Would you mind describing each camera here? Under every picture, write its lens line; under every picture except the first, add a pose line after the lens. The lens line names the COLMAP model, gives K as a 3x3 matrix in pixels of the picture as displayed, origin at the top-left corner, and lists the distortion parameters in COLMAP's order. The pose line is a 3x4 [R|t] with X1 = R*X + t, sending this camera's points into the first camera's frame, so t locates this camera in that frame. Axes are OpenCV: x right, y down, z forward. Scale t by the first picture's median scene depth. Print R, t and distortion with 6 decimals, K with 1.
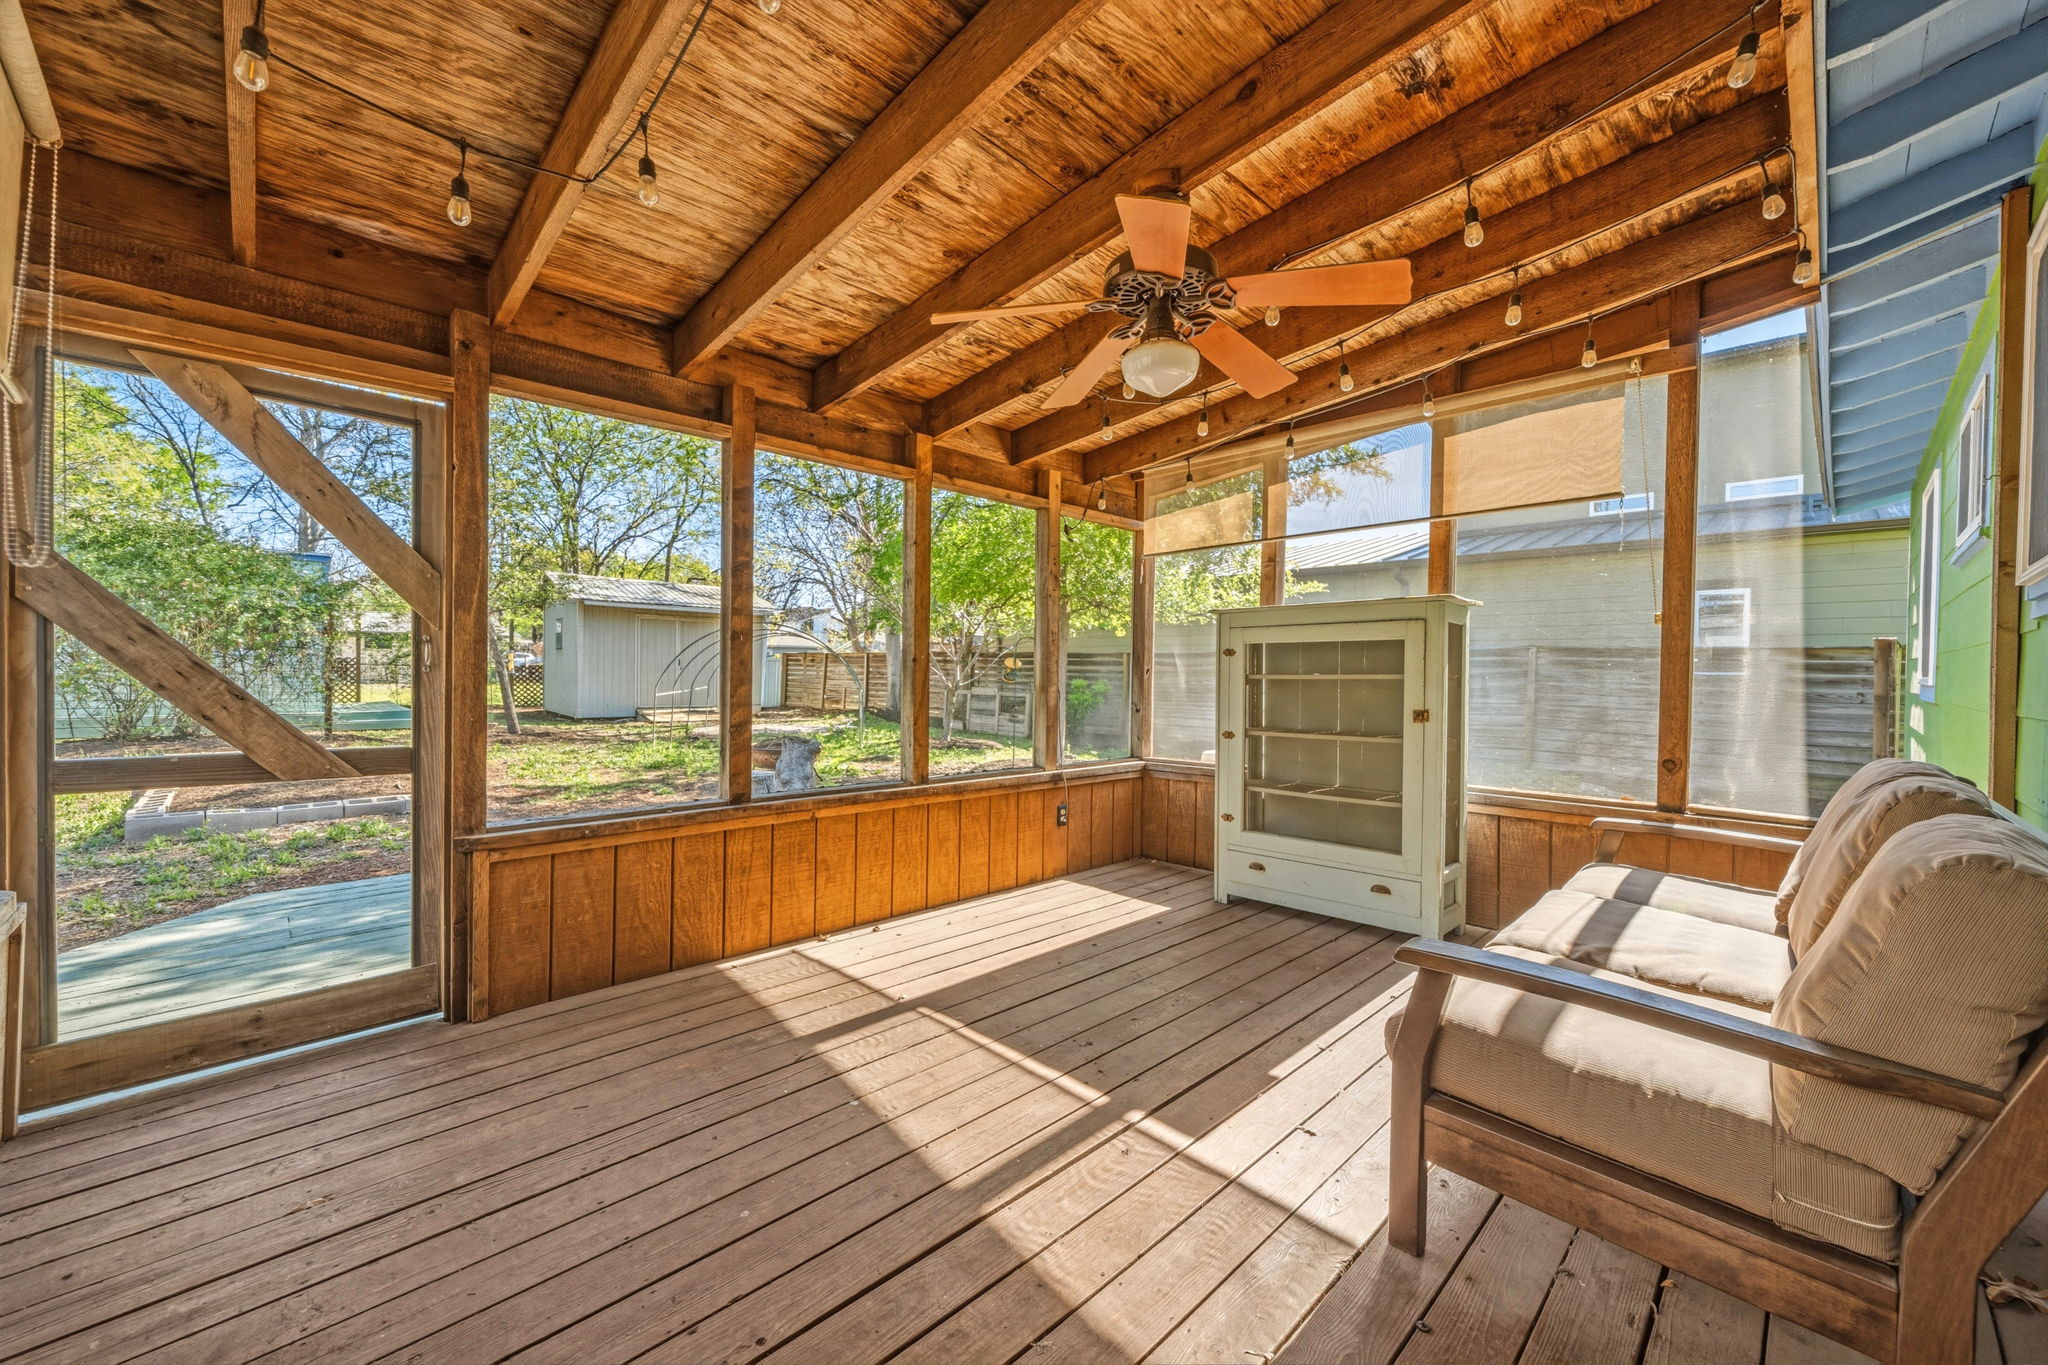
lens RADIAL K [[808.6, 0, 1024.5], [0, 808.6, 676.7], [0, 0, 1]] dist [0.001205, 0.000078]
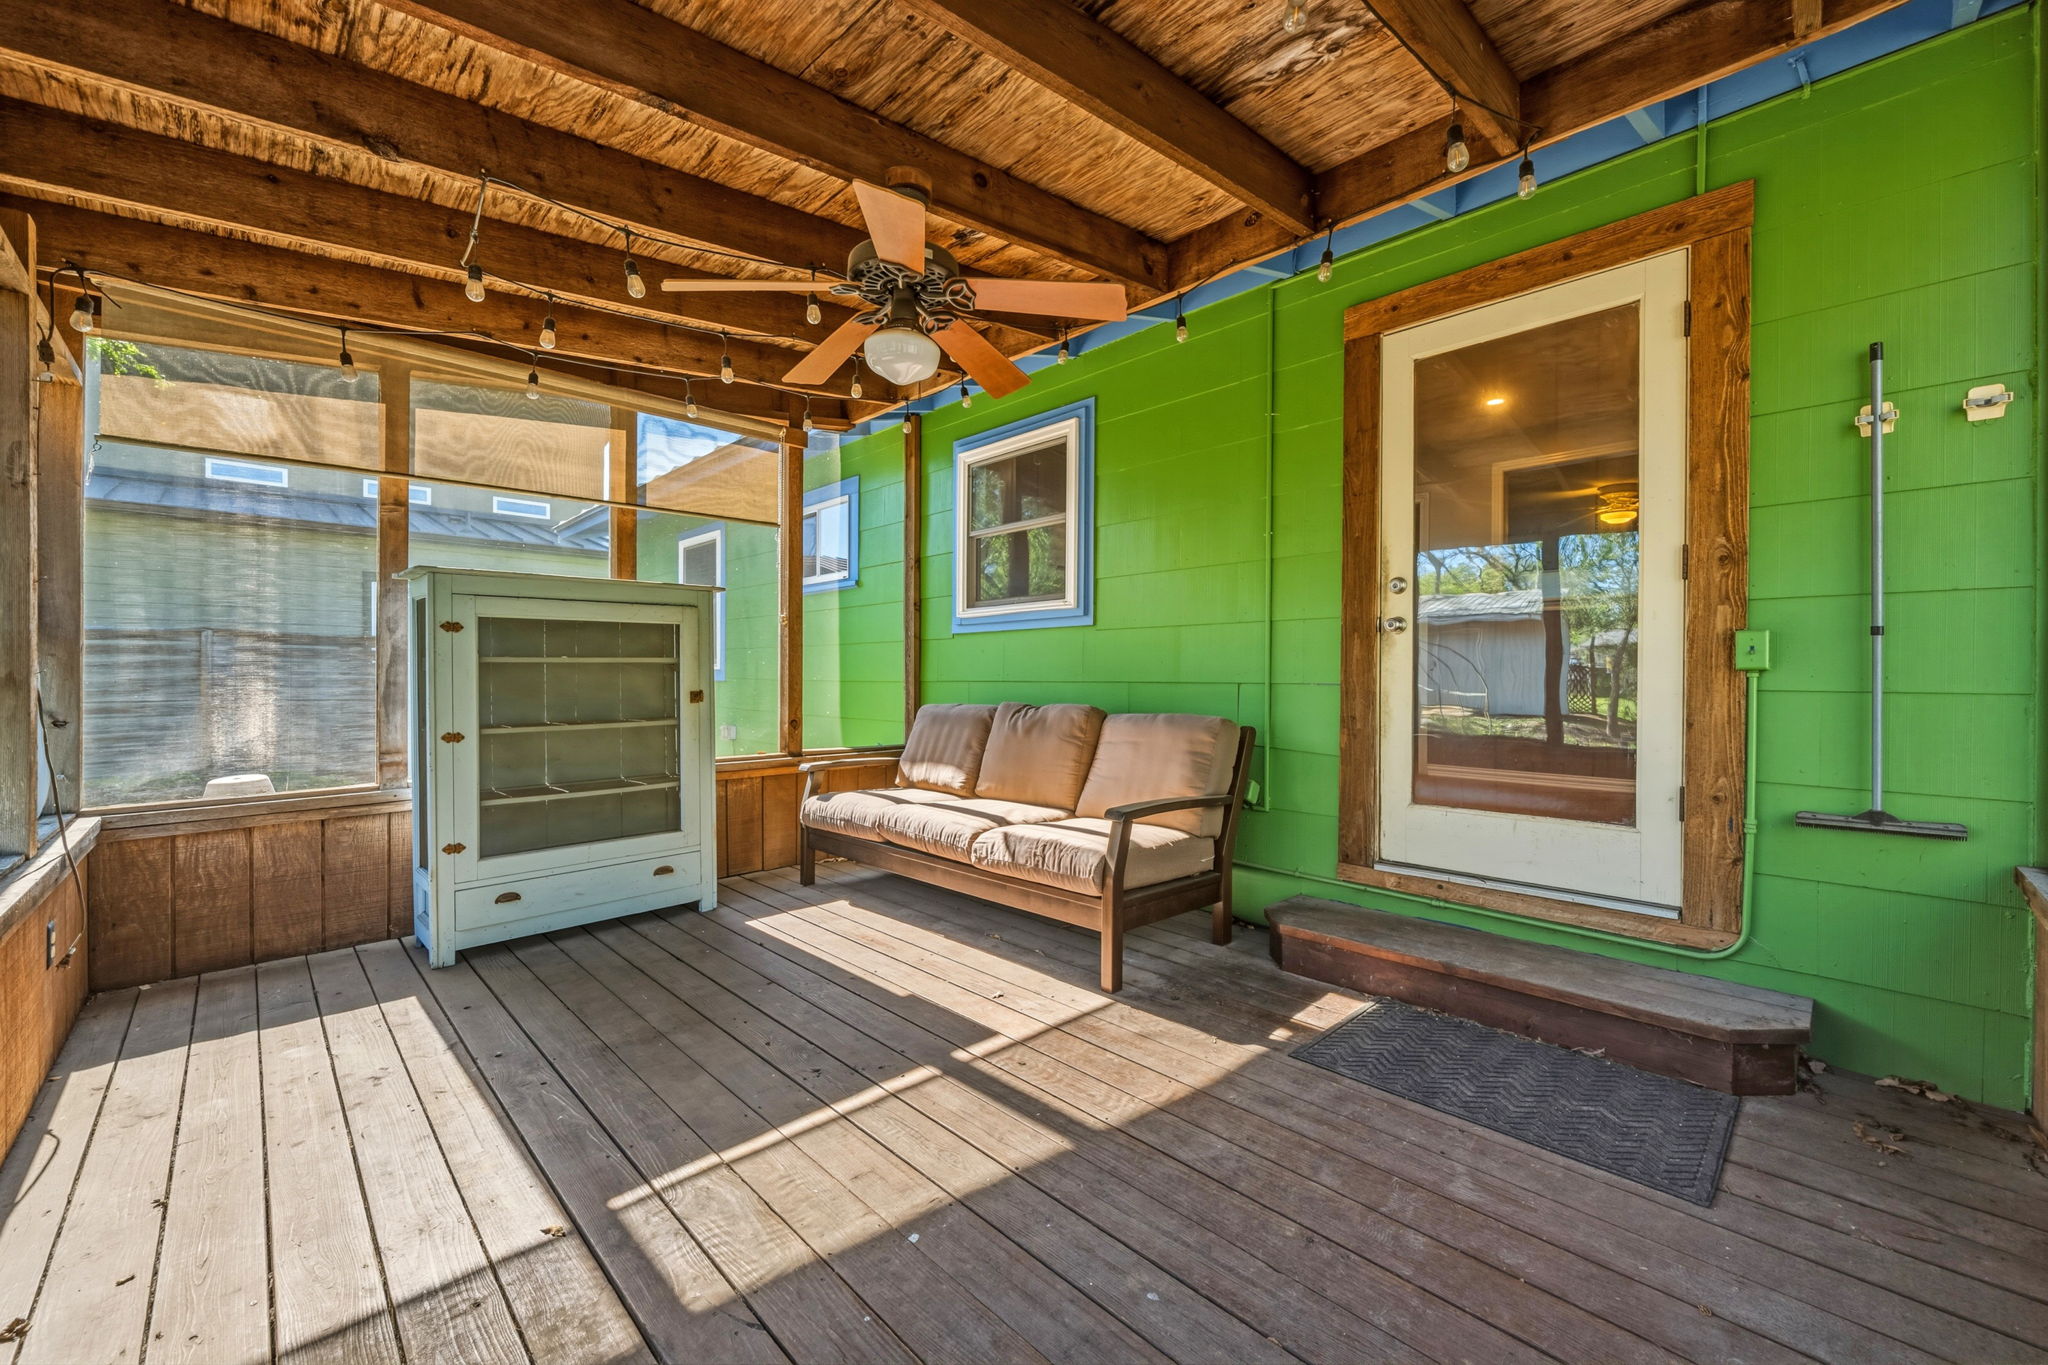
lens RADIAL K [[808.6, 0, 1024.5], [0, 808.6, 682.8], [0, 0, 1]] dist [0.001205, 0.000078]
pose [[0.002820, -0.020175, 0.999792, -0.543759], [0.004984, 0.999784, 0.020161, 0.010015], [-0.999984, 0.004926, 0.002920, 0.522347]]
